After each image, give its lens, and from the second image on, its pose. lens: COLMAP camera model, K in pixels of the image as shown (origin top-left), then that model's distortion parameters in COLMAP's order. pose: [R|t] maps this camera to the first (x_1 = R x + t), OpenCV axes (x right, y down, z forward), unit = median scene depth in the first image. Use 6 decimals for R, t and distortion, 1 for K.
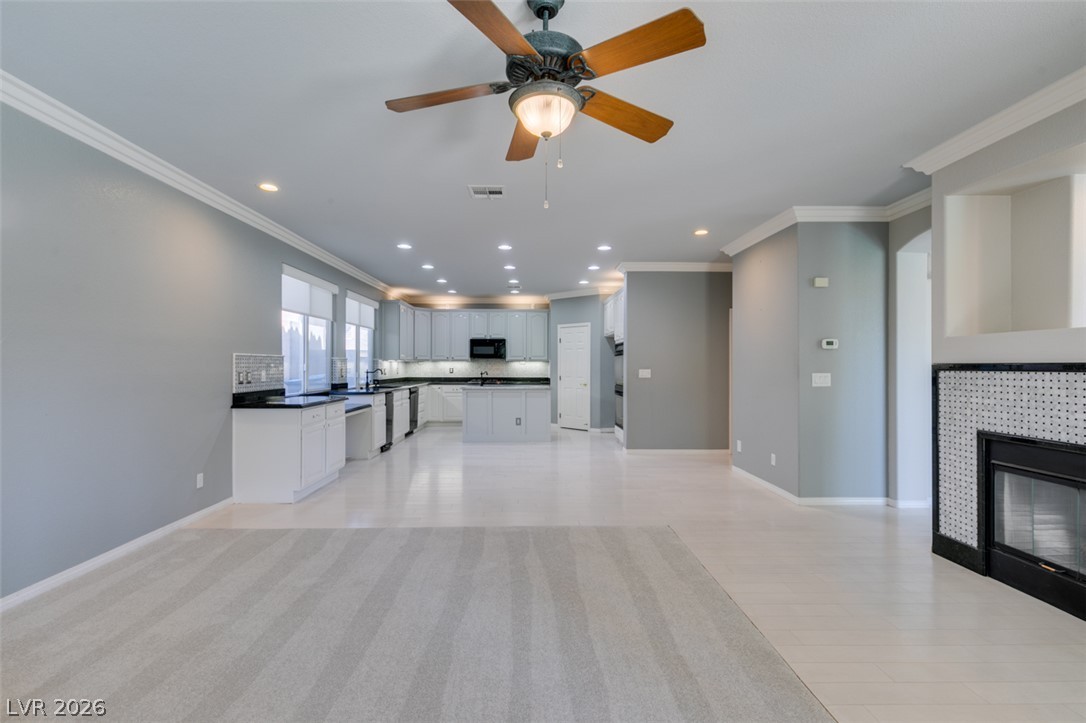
lens RADIAL K [[485.1, 0, 540.8], [0, 485.1, 364.3], [0, 0, 1]] dist [0.000404, -0.000492]
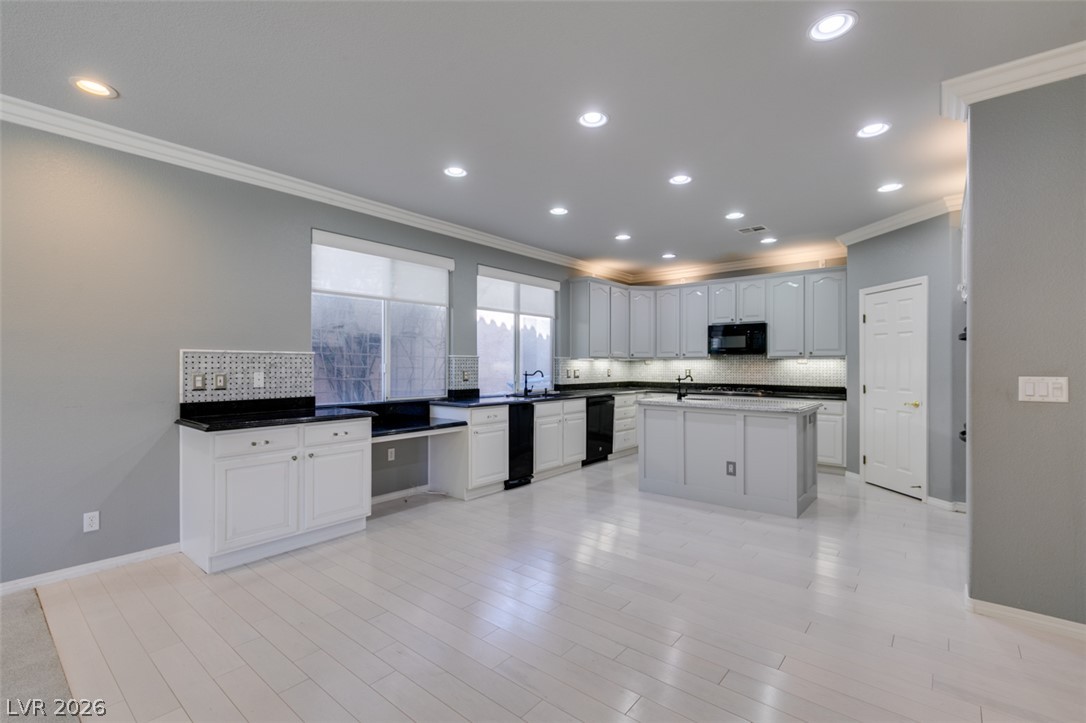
lens RADIAL K [[485.1, 0, 540.8], [0, 485.1, 364.3], [0, 0, 1]] dist [0.000404, -0.000492]
pose [[0.753172, -0.002645, -0.657819, 0.122694], [0.002257, 0.999996, -0.001437, 0.001101], [0.657820, -0.000402, 0.753175, 0.366778]]
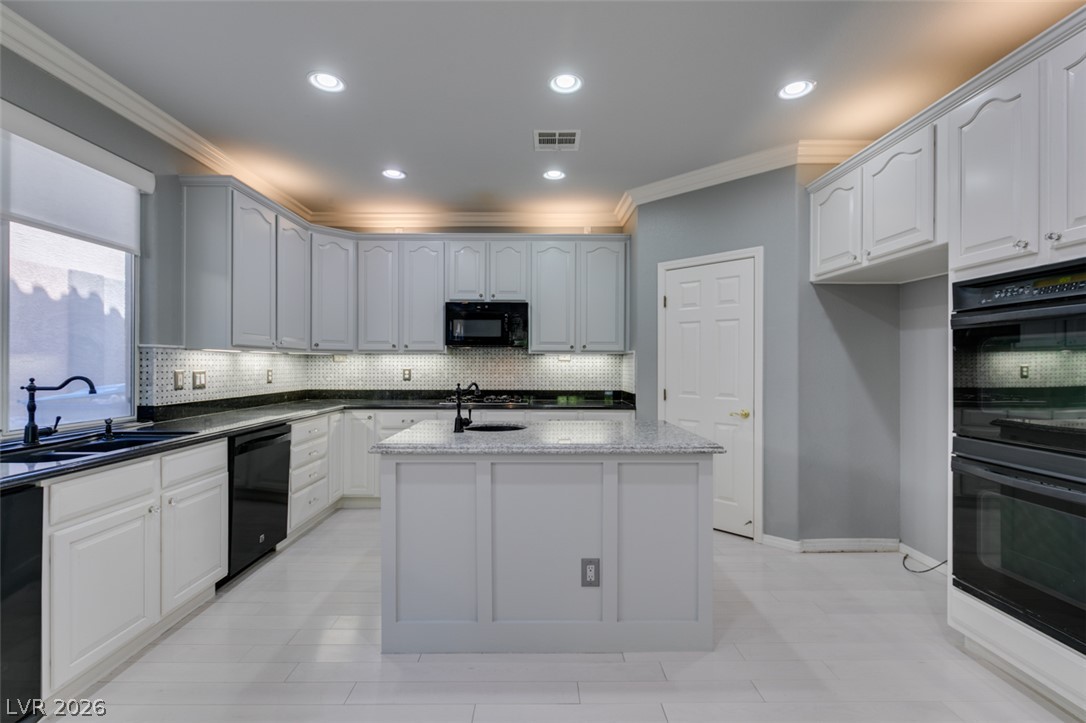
lens RADIAL K [[485.1, 0, 540.8], [0, 485.1, 364.3], [0, 0, 1]] dist [0.000404, -0.000492]
pose [[0.999843, -0.000185, -0.017730, -0.056228], [0.000253, 0.999993, 0.003859, 0.001587], [0.017729, -0.003863, 0.999835, 0.596198]]
